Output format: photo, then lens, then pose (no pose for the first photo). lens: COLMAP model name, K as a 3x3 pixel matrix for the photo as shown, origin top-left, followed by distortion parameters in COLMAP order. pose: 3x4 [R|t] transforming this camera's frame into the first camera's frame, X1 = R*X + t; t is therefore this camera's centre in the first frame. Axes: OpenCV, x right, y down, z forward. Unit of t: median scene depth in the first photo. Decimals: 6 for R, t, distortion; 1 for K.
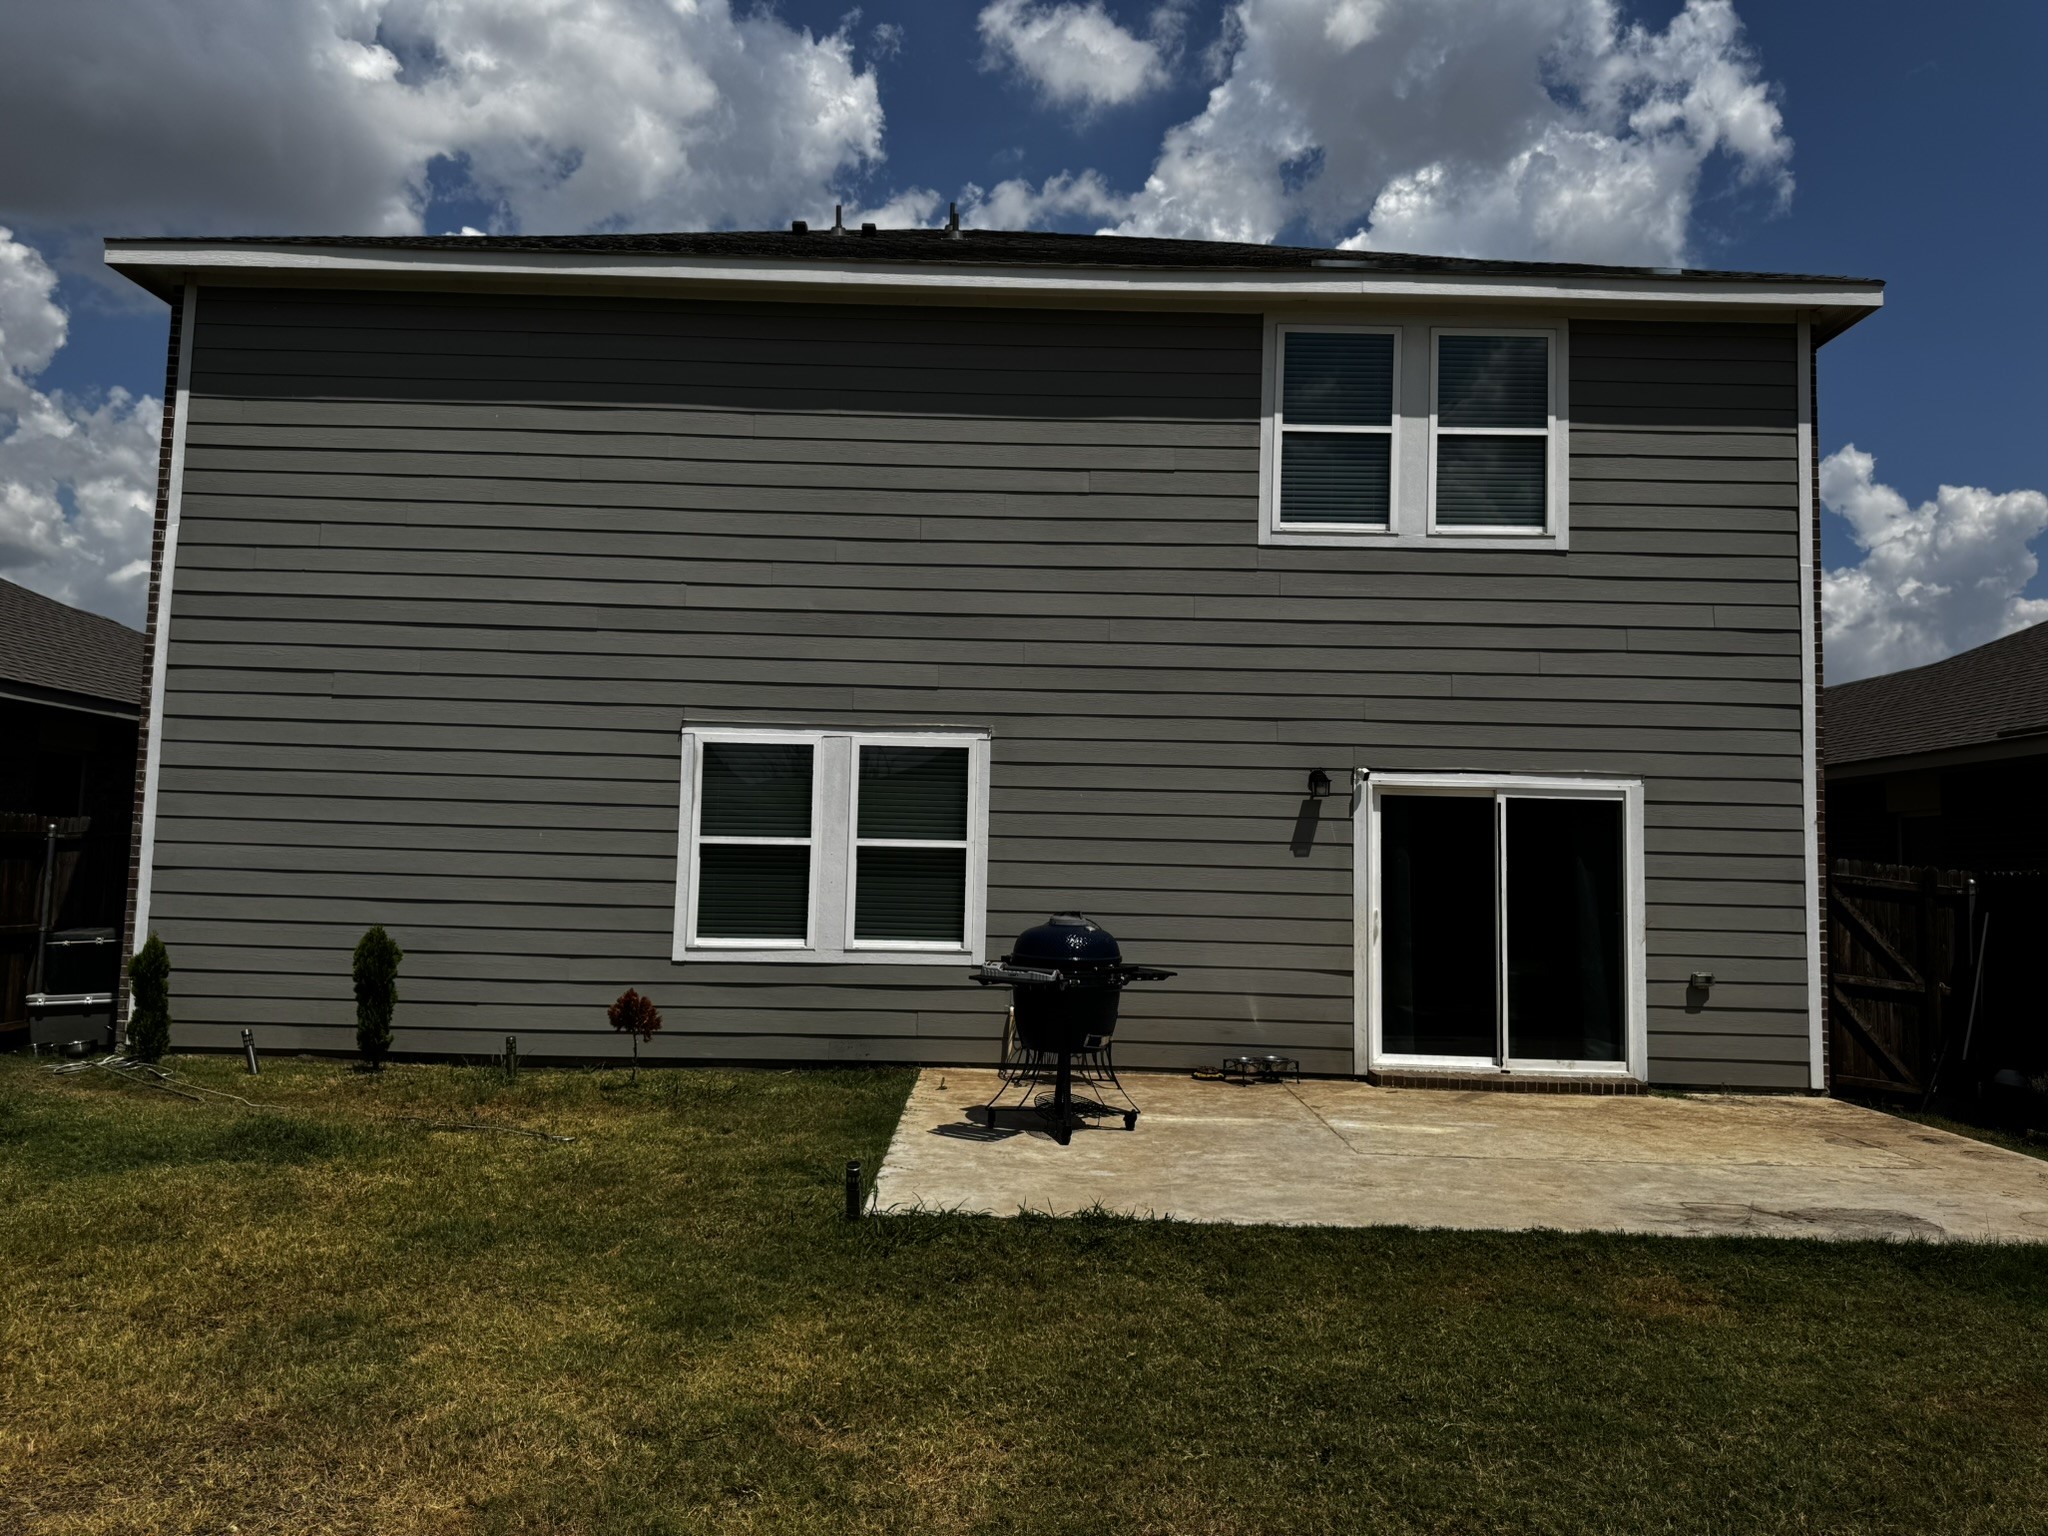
lens RADIAL K [[1447.2, 0, 1022.6], [0, 1447.2, 761.1], [0, 0, 1]] dist [0.021704, -0.030395]
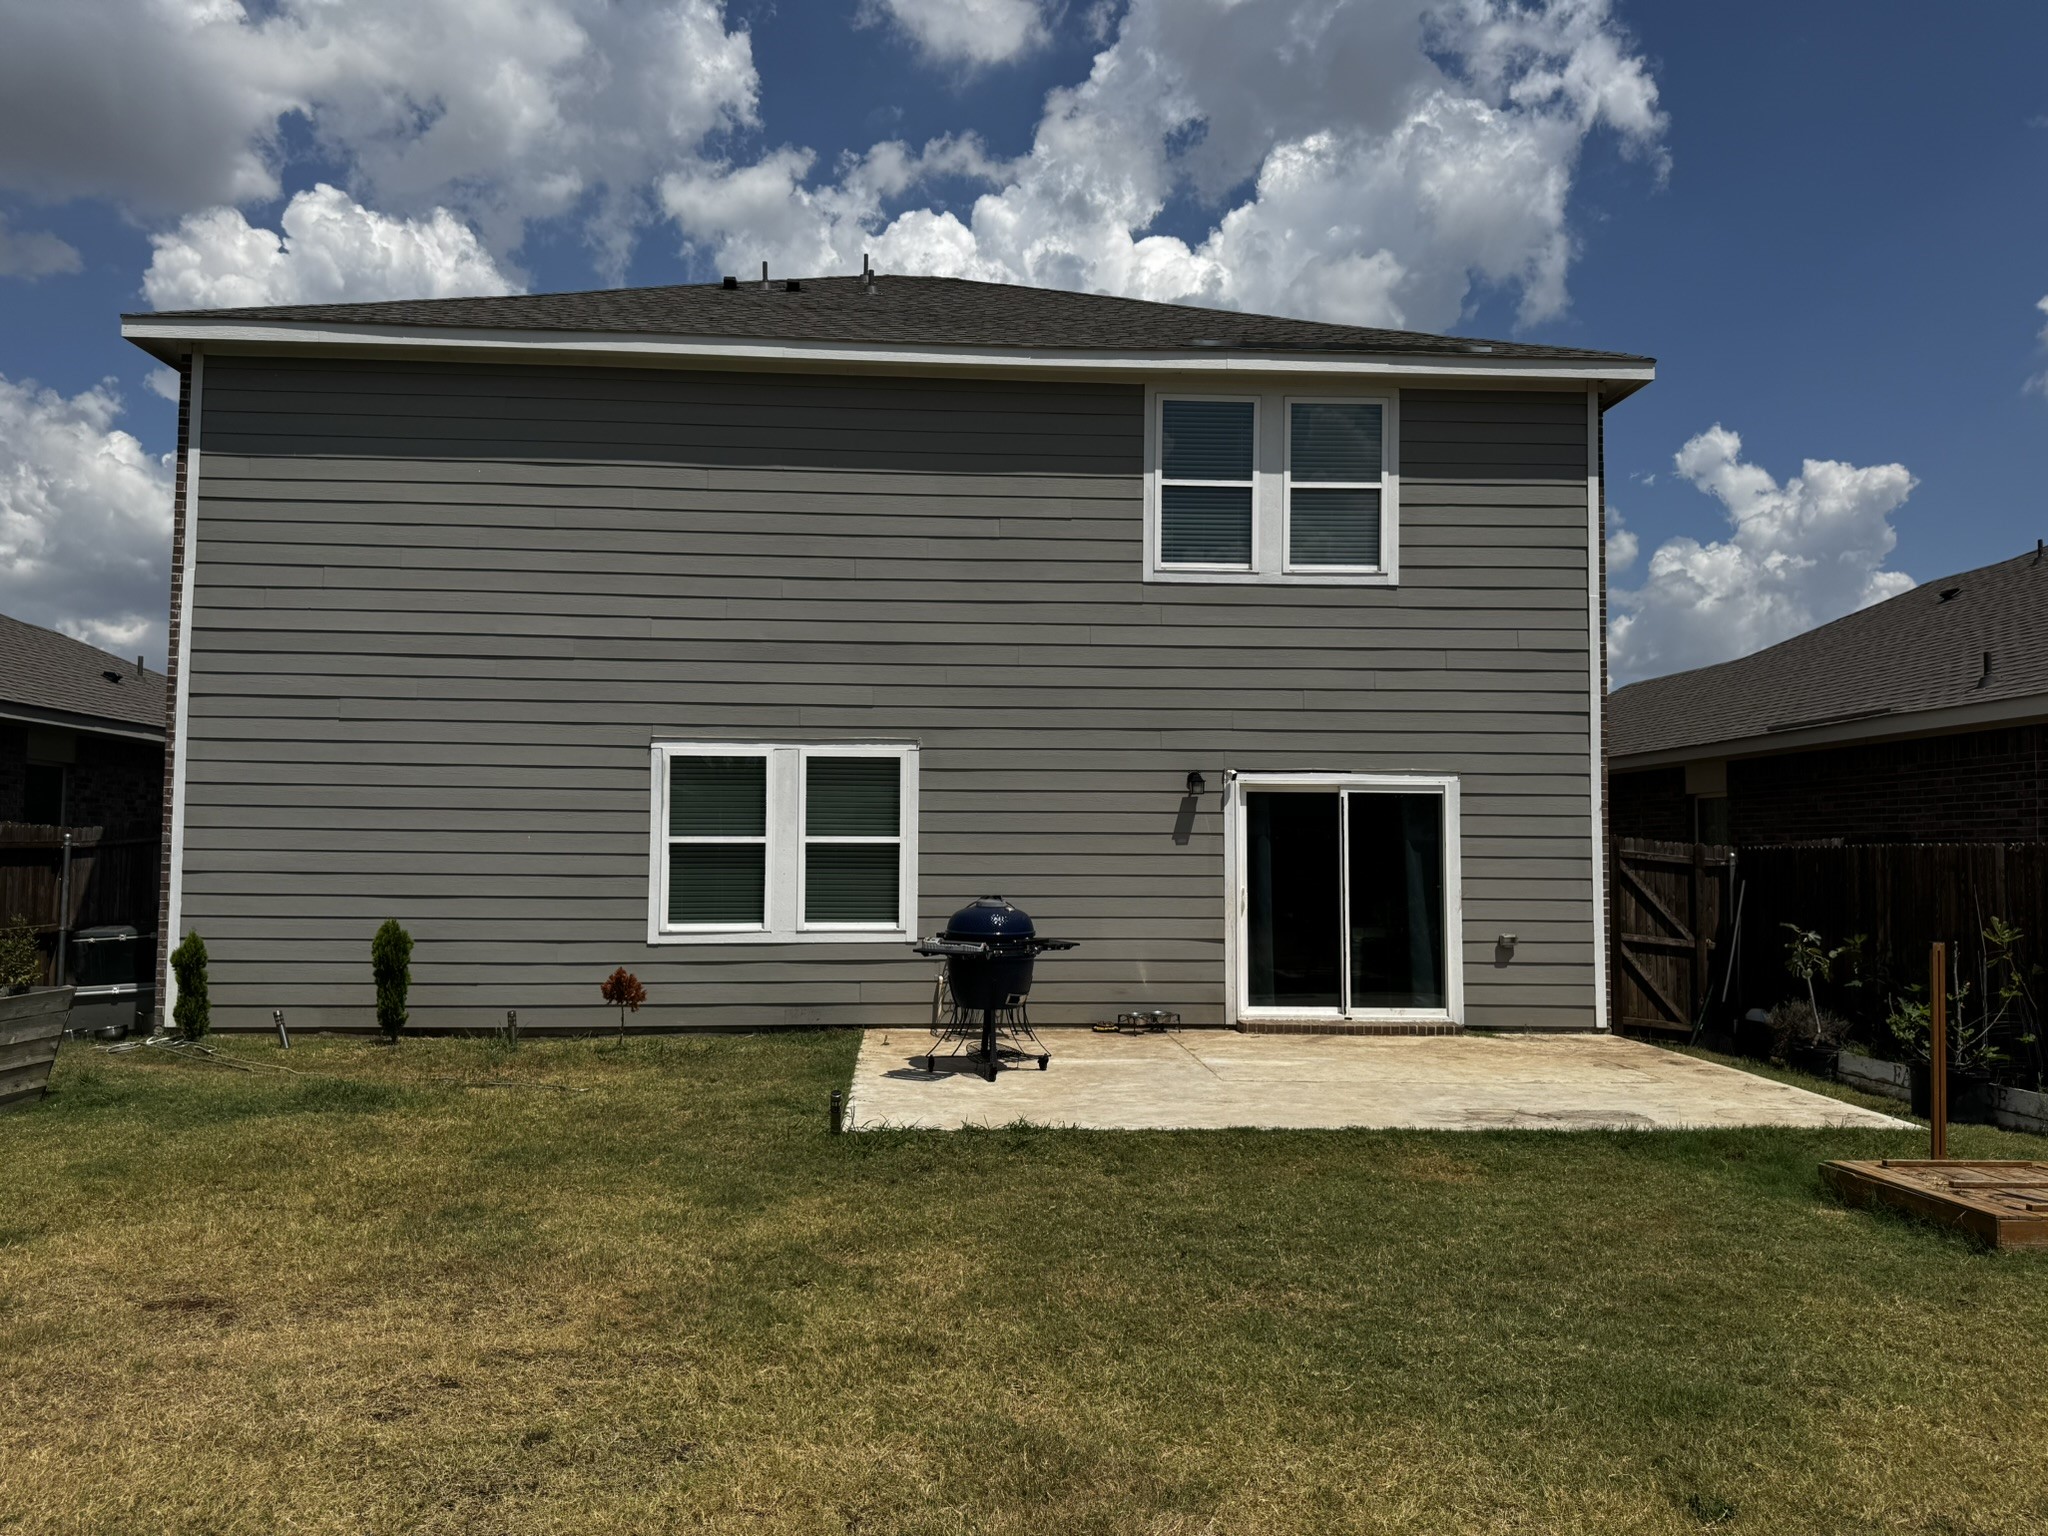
lens RADIAL K [[1447.2, 0, 1022.2], [0, 1447.2, 766.4], [0, 0, 1]] dist [0.021704, -0.030395]
pose [[0.997382, -0.013611, 0.071018, -0.022941], [0.012374, 0.999764, 0.017829, -0.022637], [-0.071244, -0.016904, 0.997316, -0.188056]]
